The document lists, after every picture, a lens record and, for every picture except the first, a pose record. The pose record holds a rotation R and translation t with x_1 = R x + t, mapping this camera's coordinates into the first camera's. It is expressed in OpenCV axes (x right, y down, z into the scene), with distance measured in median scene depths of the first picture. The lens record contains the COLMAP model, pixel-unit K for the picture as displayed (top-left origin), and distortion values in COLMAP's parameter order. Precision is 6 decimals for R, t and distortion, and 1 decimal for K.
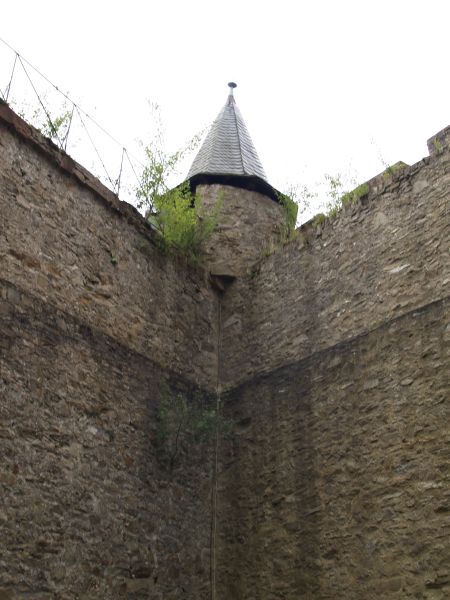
lens RADIAL K [[776.0, 0, 225.7], [0, 776.0, 299.9], [0, 0, 1]] dist [-0.106649, 0.000000]
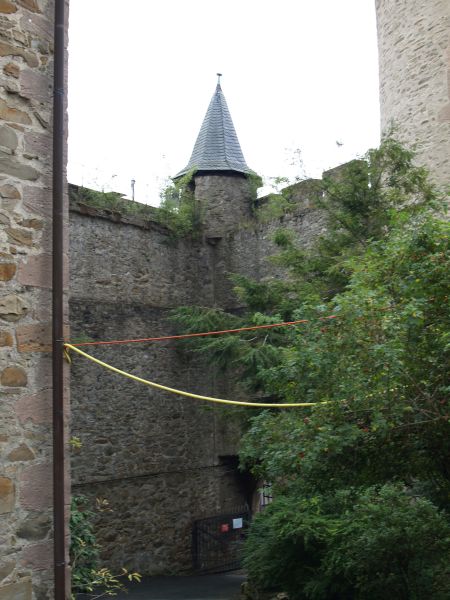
lens RADIAL K [[840.5, 0, 224.1], [0, 840.5, 300.5], [0, 0, 1]] dist [-0.131998, 0.000000]
pose [[0.993984, -0.041475, -0.101372, 0.234382], [0.075114, 0.931724, 0.355314, -0.651149], [0.079714, -0.360791, 0.929234, -0.884284]]
